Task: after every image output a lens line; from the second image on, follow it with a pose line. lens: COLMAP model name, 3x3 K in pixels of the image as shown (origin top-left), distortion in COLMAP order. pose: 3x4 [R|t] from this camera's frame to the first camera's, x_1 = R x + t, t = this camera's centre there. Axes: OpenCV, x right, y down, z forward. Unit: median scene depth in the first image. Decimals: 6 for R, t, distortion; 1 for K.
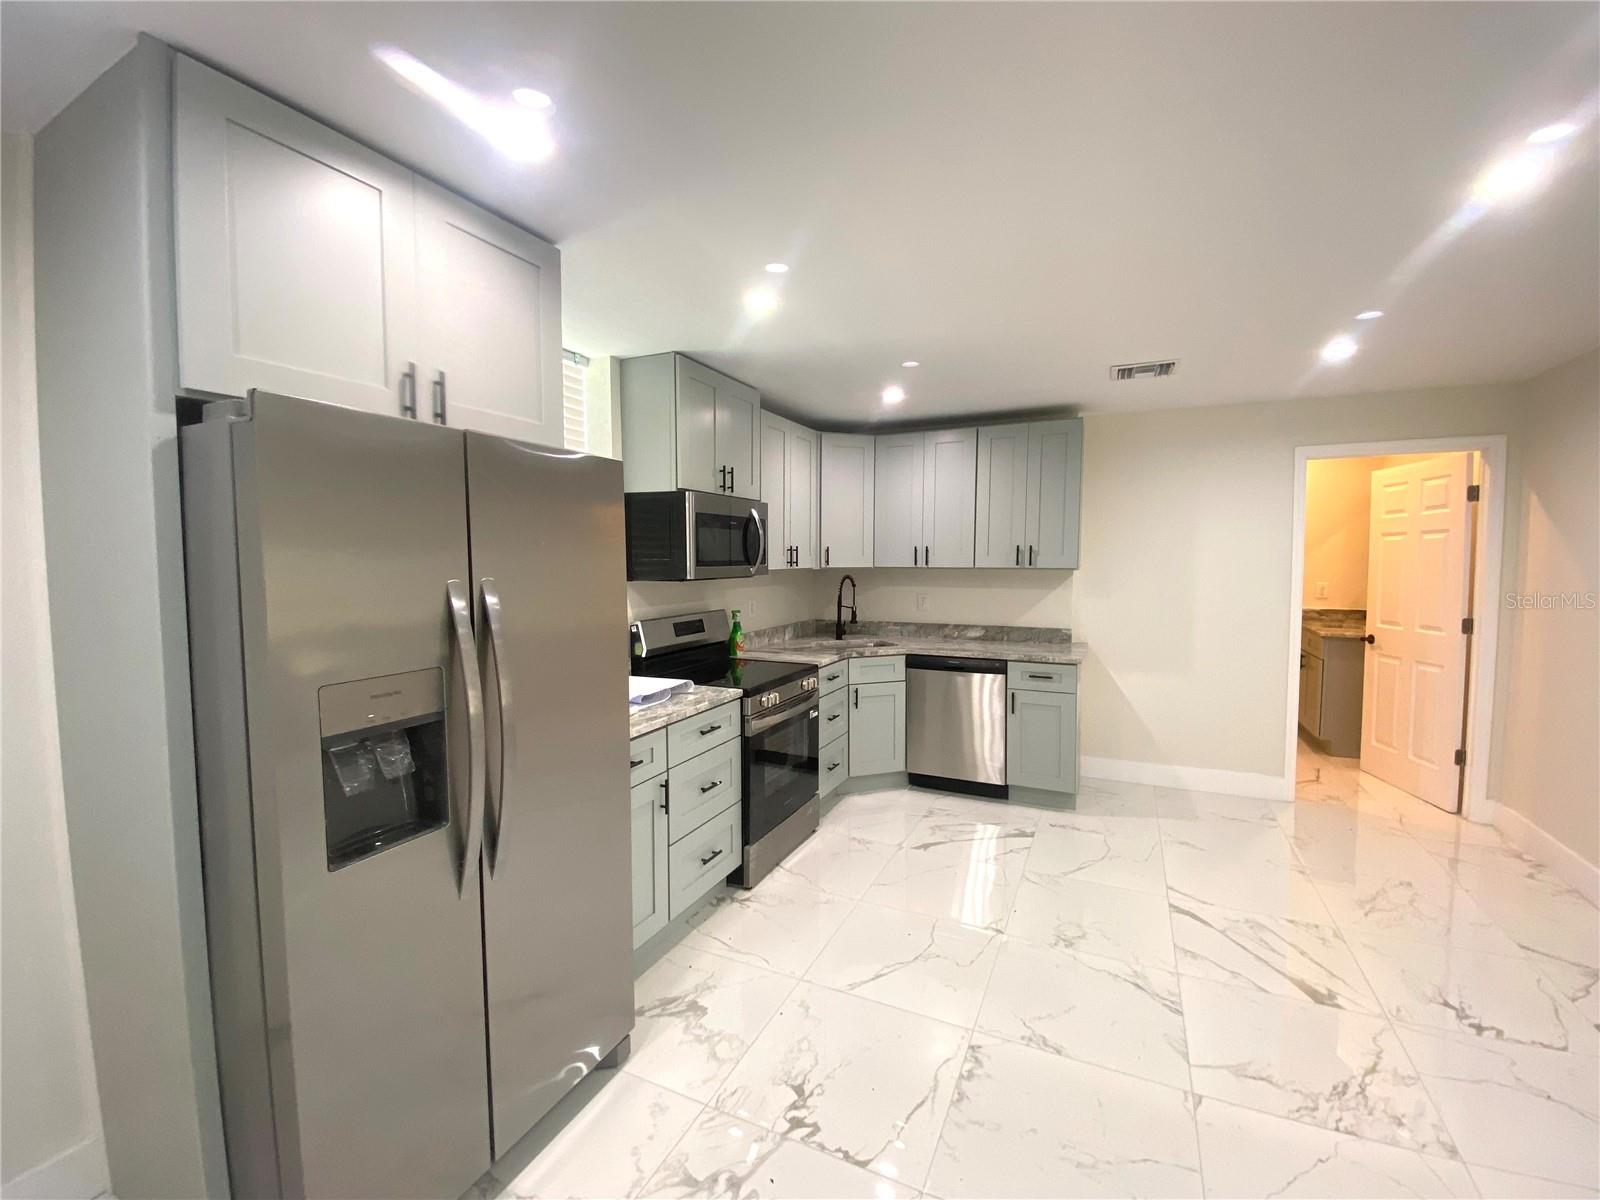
lens RADIAL K [[667.5, 0, 801.5], [0, 667.5, 596.5], [0, 0, 1]] dist [0.018195, -0.021330]
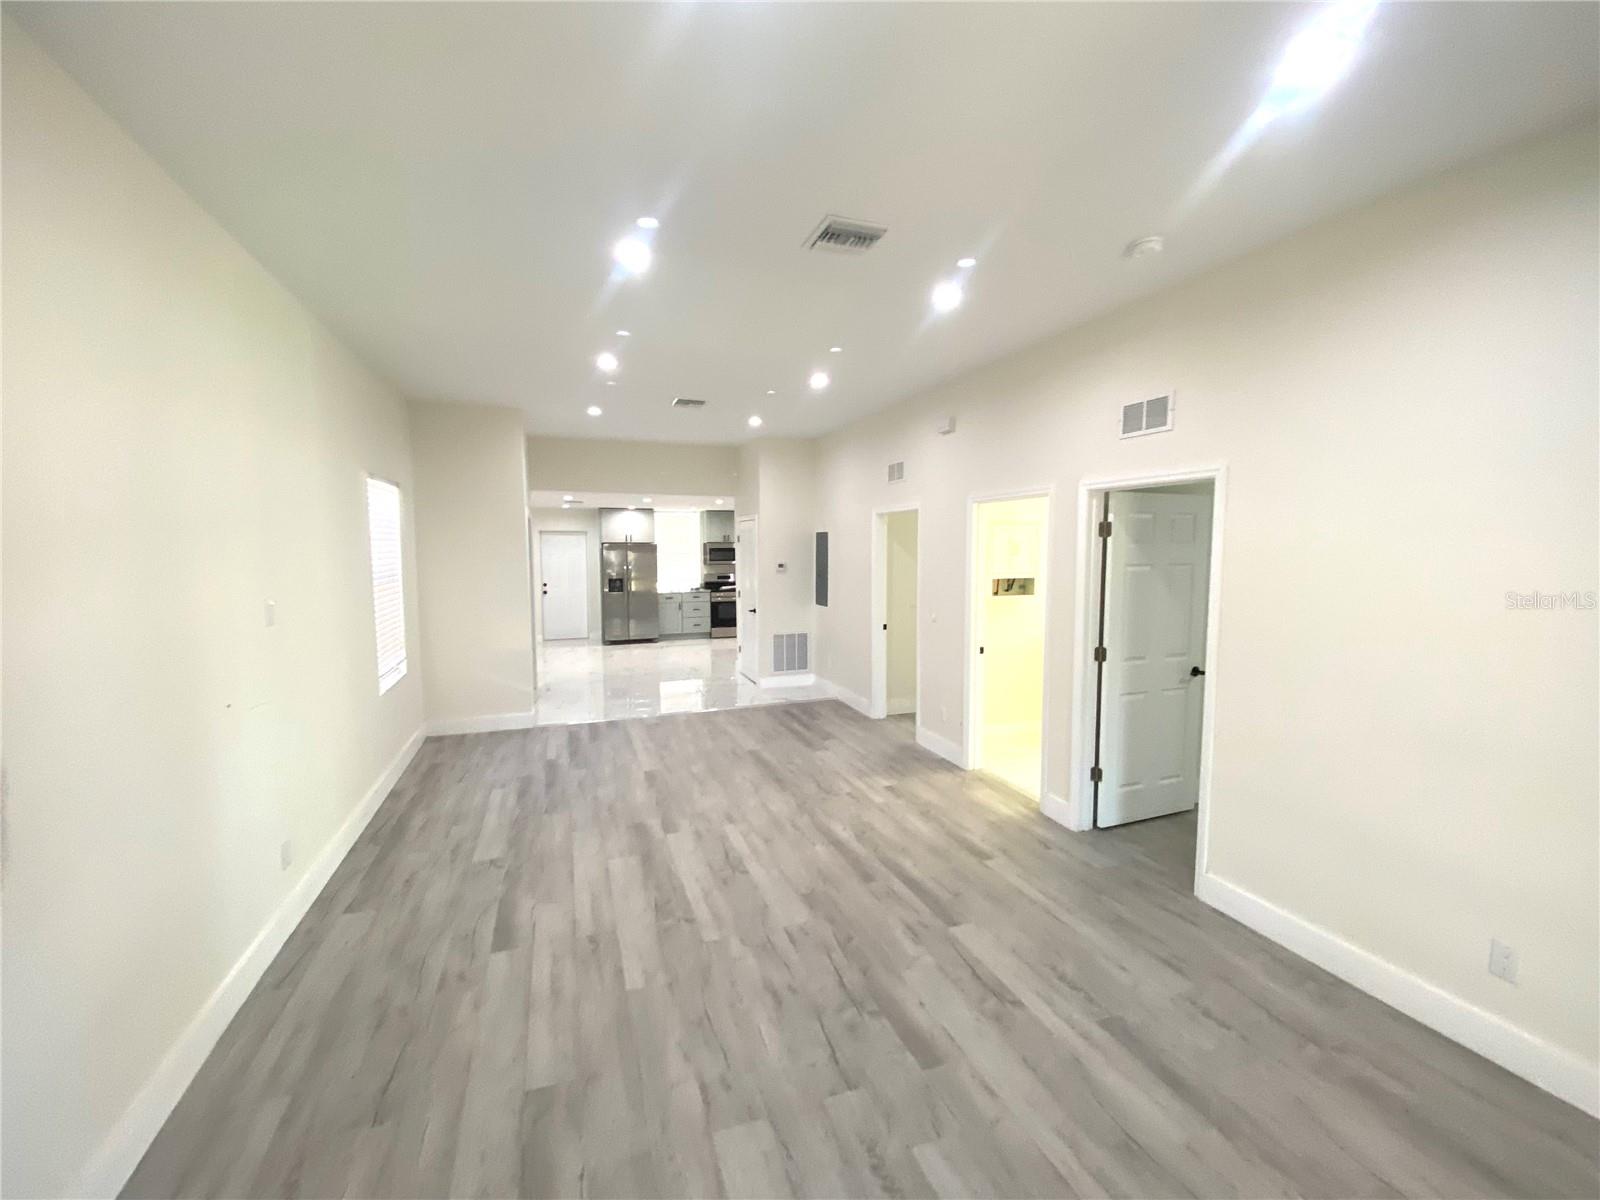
lens RADIAL K [[667.5, 0, 801.5], [0, 667.5, 596.5], [0, 0, 1]] dist [0.018195, -0.021330]
pose [[0.720251, 0.051822, -0.691775, 2.591789], [-0.041188, 0.998641, 0.031926, 0.015452], [0.692490, 0.005499, 0.721407, -1.316790]]
